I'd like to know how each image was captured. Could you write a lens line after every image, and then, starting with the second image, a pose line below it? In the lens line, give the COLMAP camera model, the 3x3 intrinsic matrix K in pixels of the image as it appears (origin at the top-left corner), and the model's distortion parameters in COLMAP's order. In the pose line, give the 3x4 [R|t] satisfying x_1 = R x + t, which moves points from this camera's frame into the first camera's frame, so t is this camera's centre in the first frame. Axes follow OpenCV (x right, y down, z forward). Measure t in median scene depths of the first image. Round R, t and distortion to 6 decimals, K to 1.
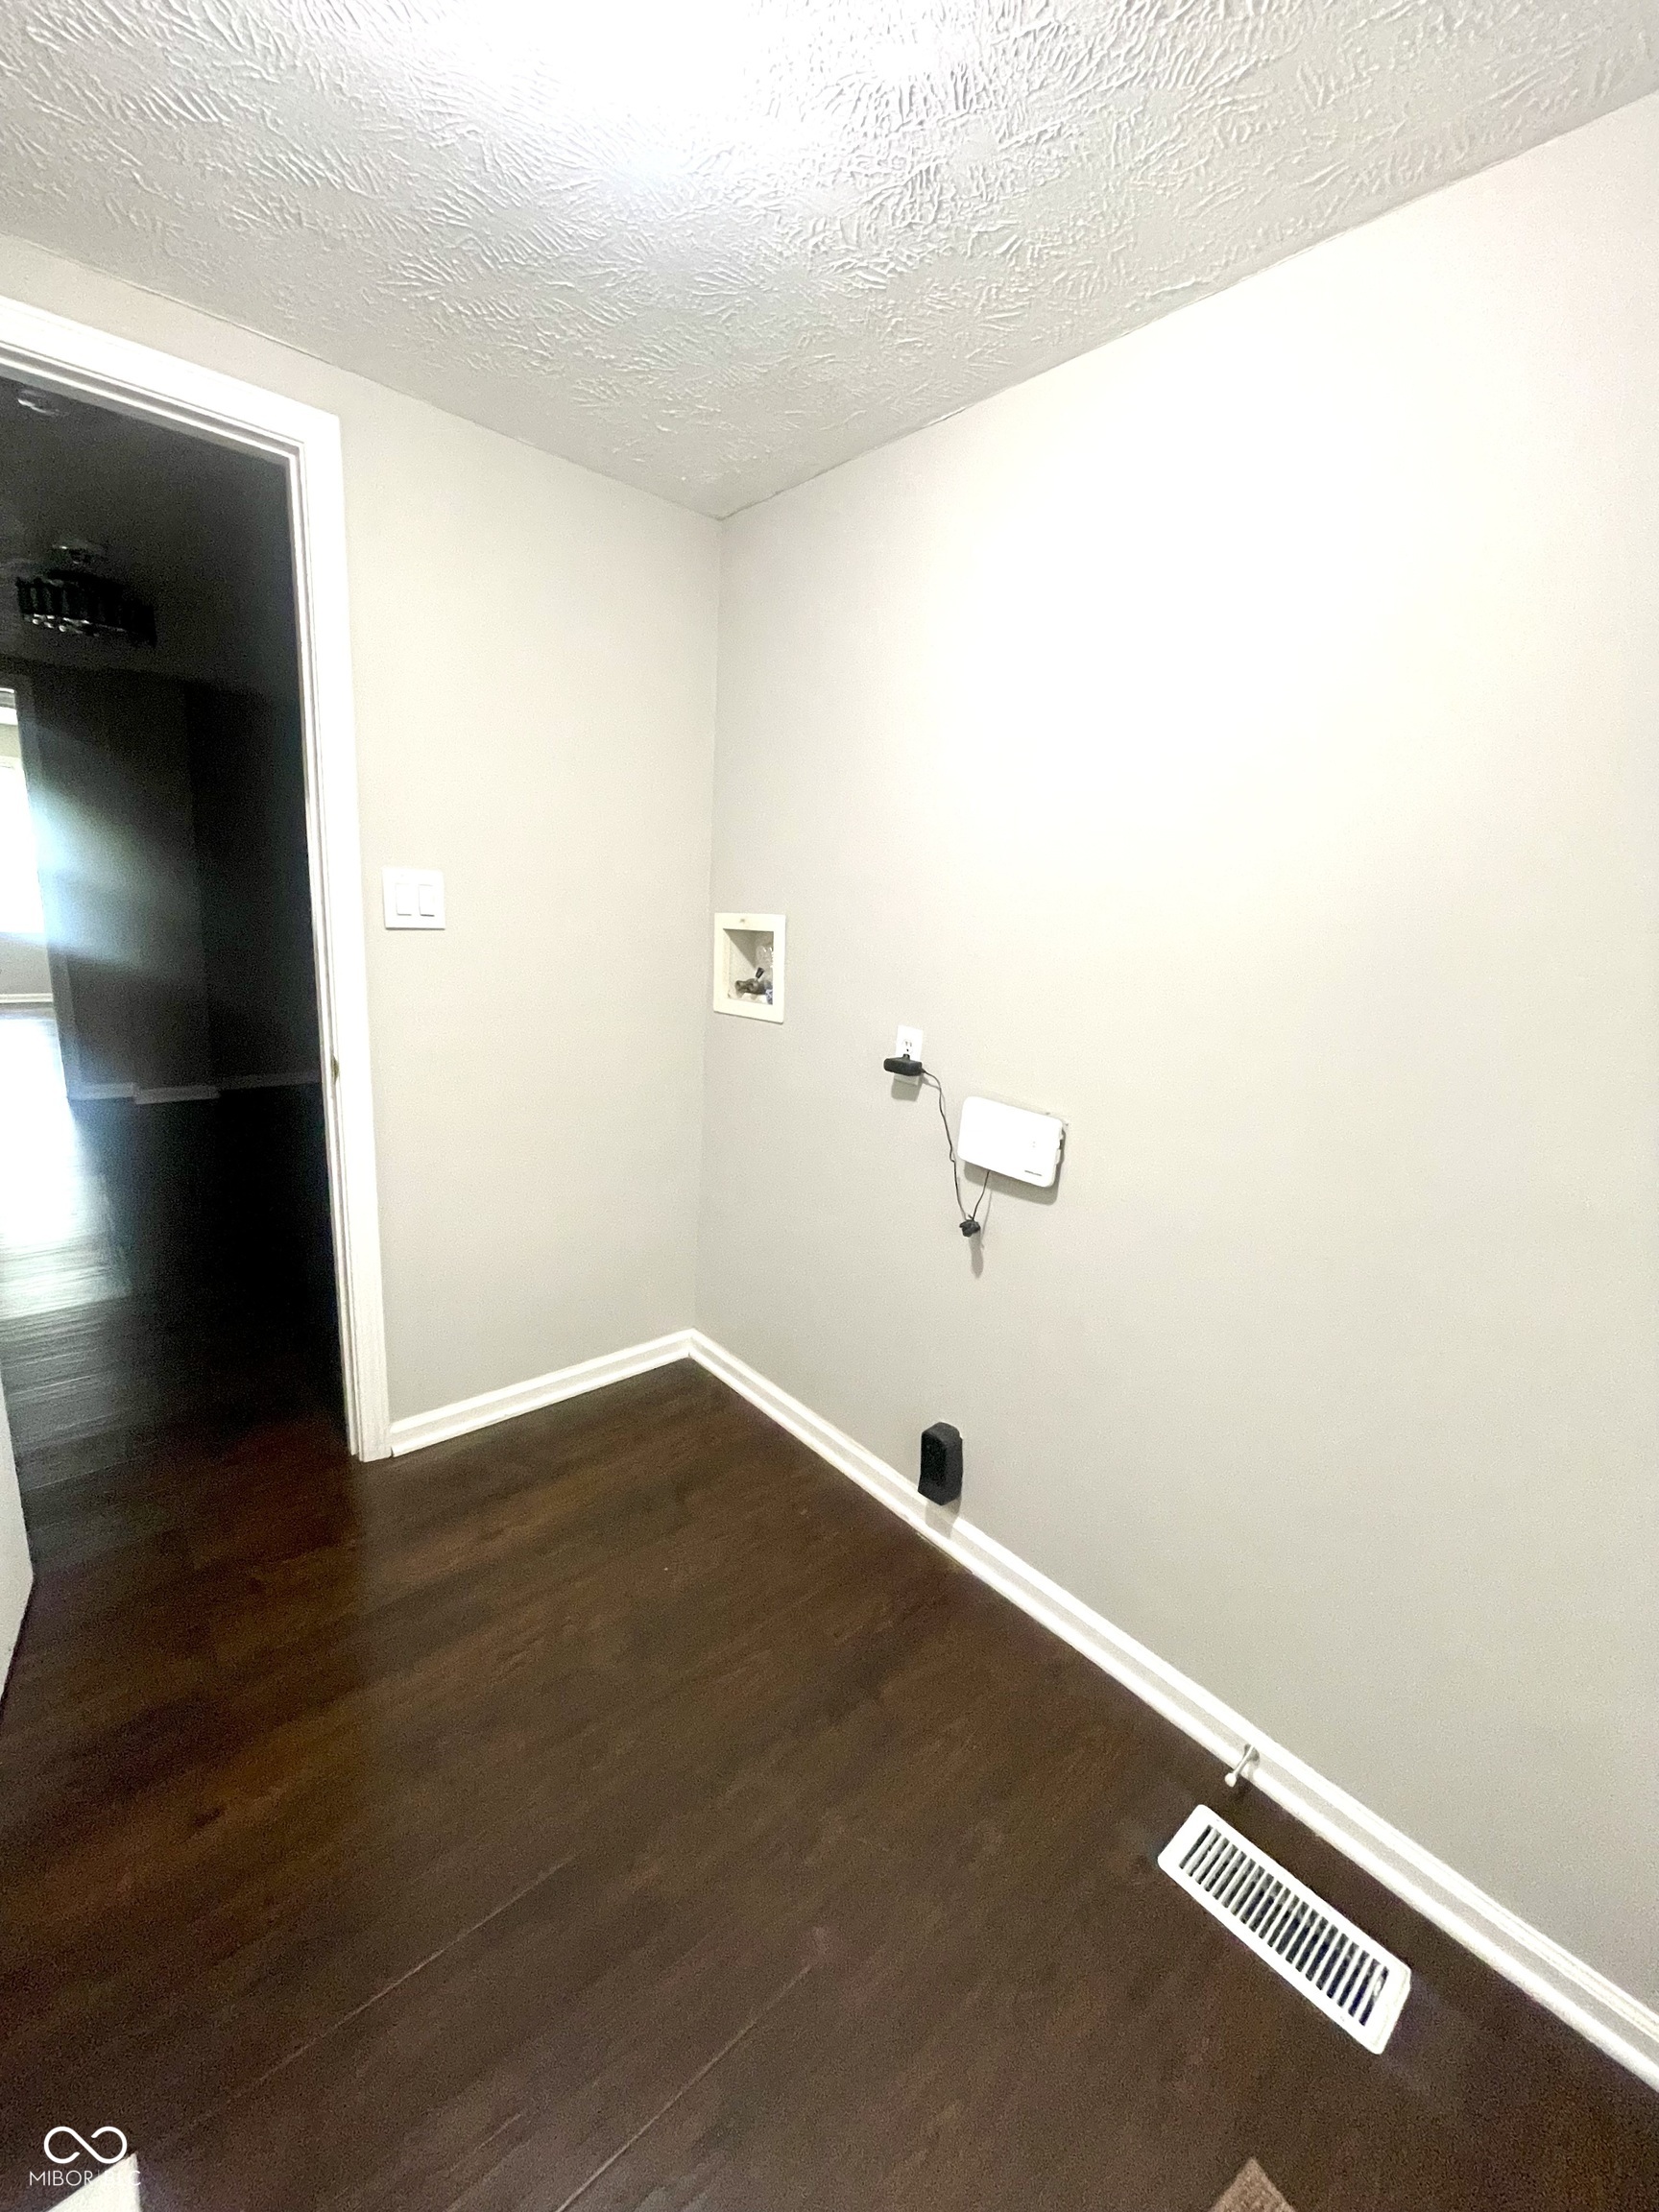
lens RADIAL K [[910.8, 0, 829.5], [0, 910.8, 1106.0], [0, 0, 1]] dist [-0.000607, -0.003425]
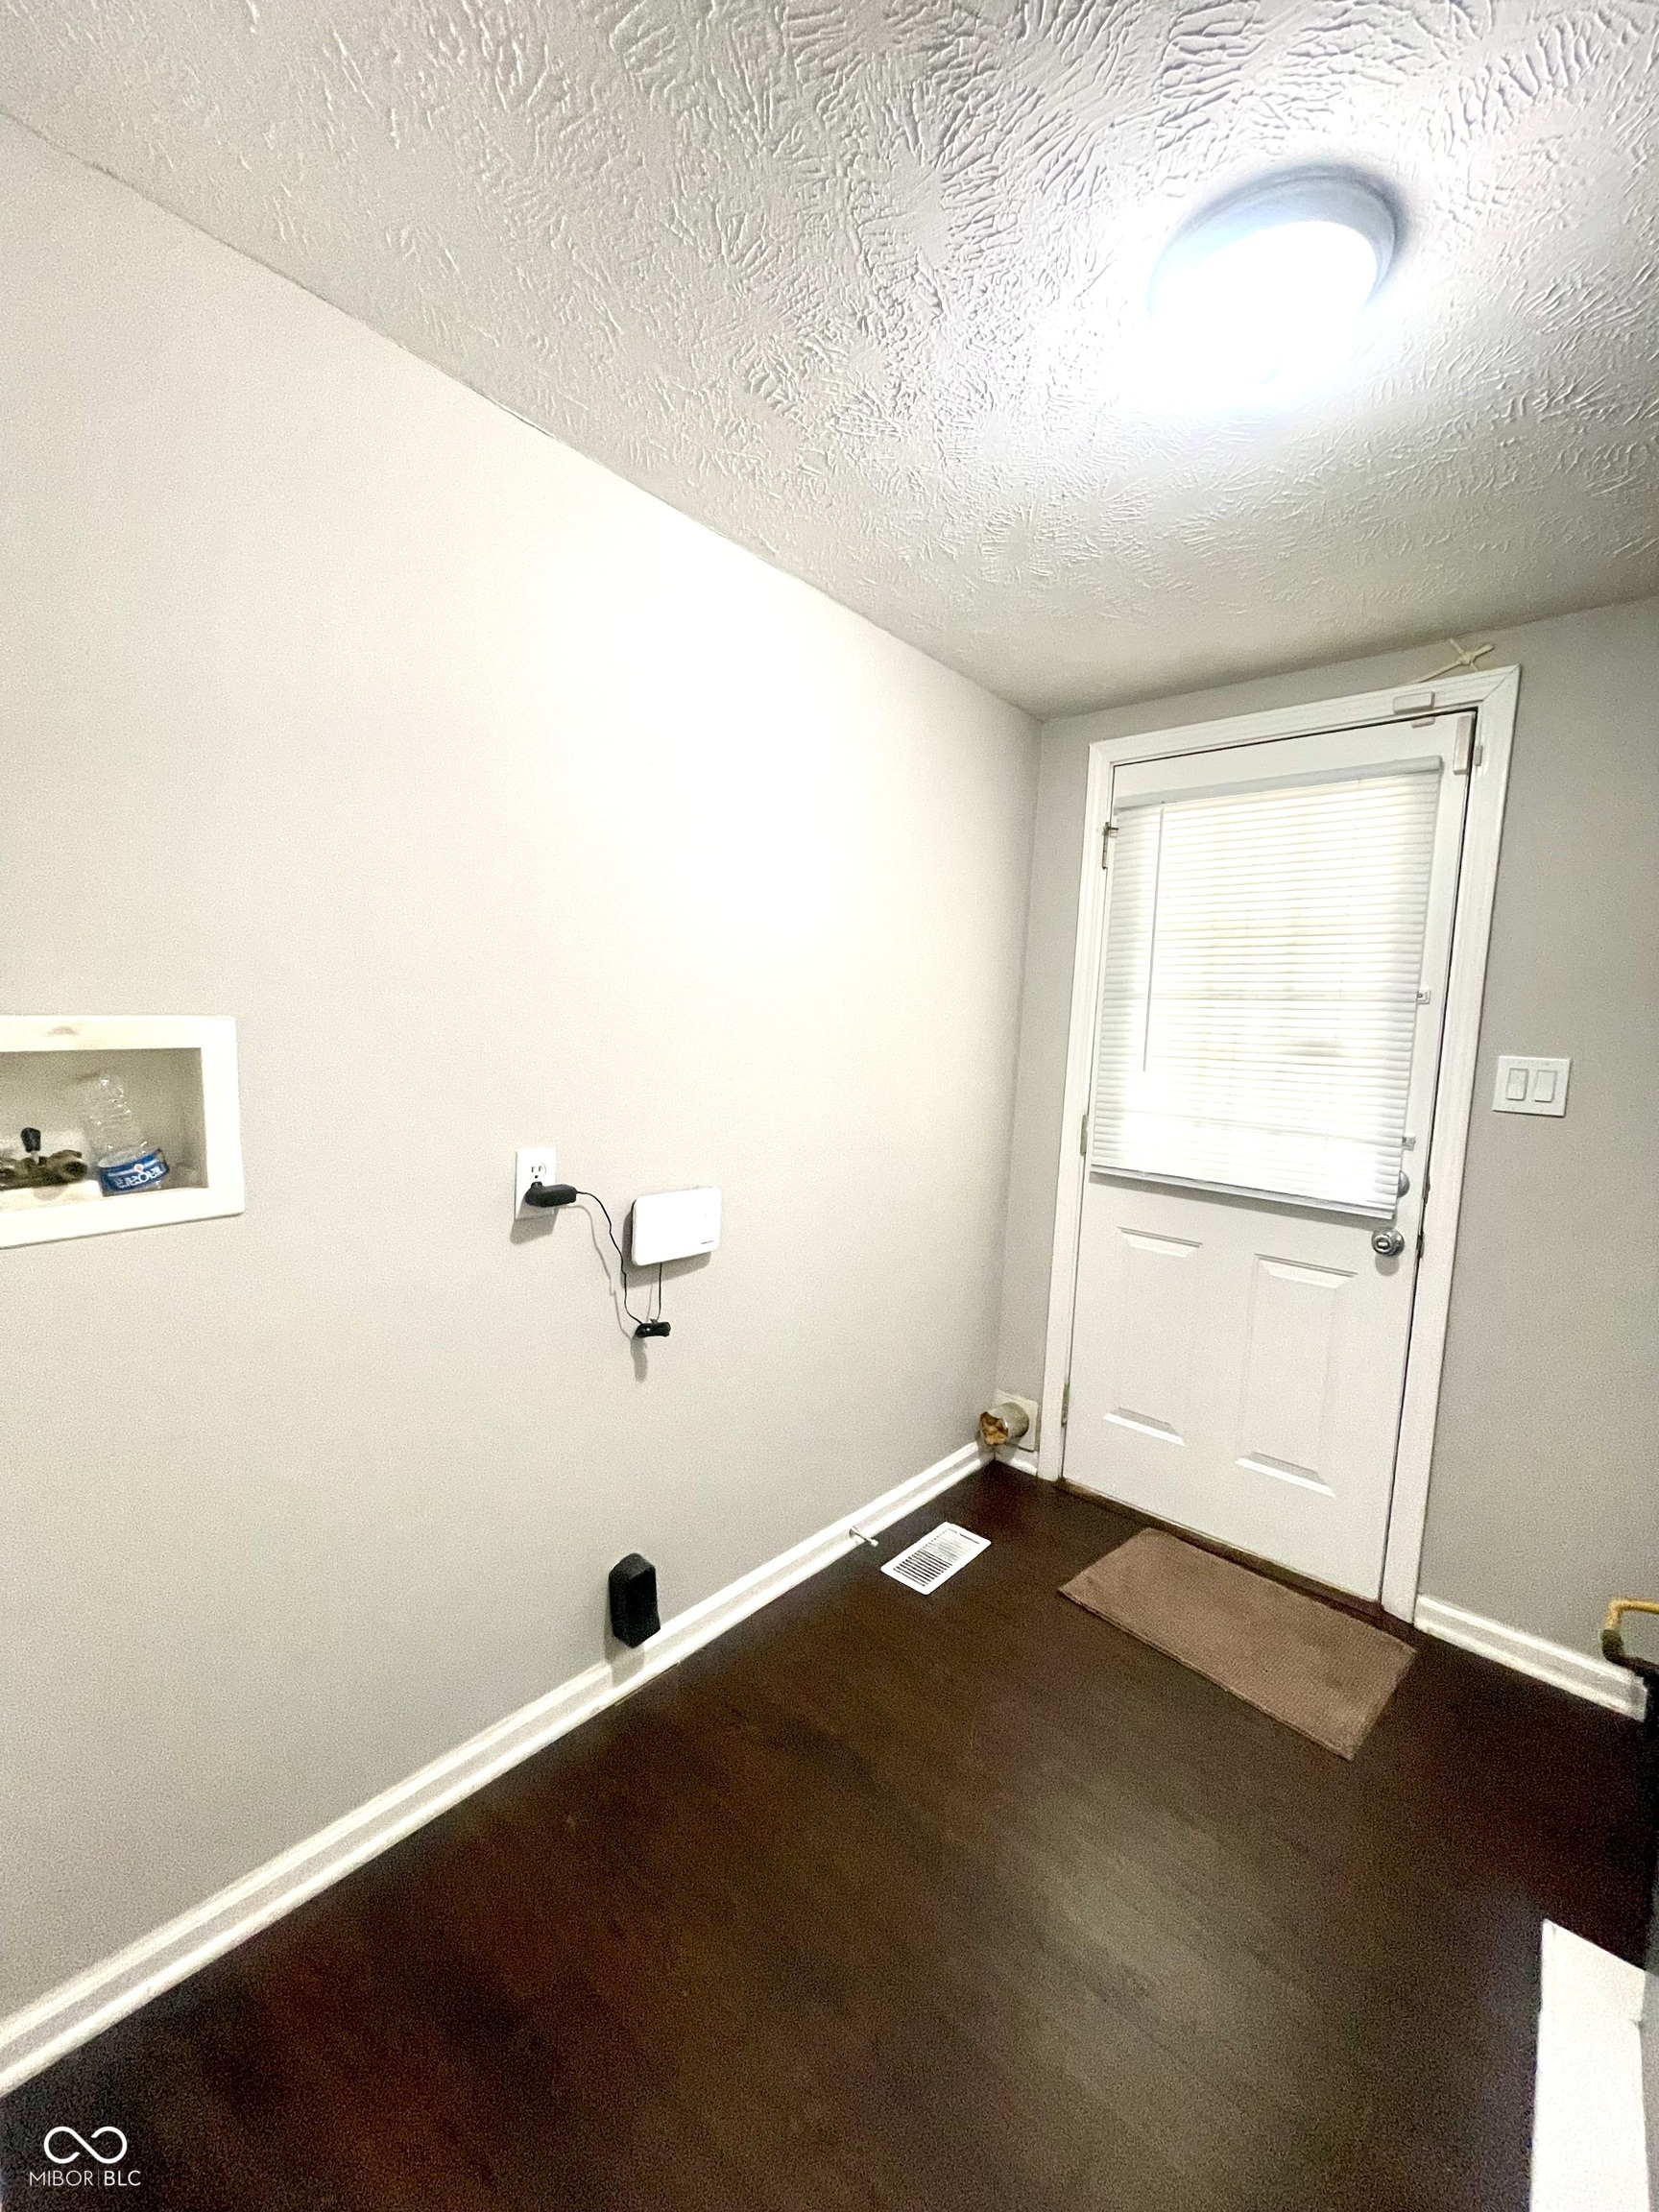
lens RADIAL K [[910.8, 0, 829.5], [0, 910.8, 1106.0], [0, 0, 1]] dist [-0.000607, -0.003425]
pose [[-0.141855, -0.162376, 0.976479, -0.731727], [0.166951, 0.968399, 0.185285, -0.229055], [-0.975707, 0.189308, -0.110263, 0.829666]]
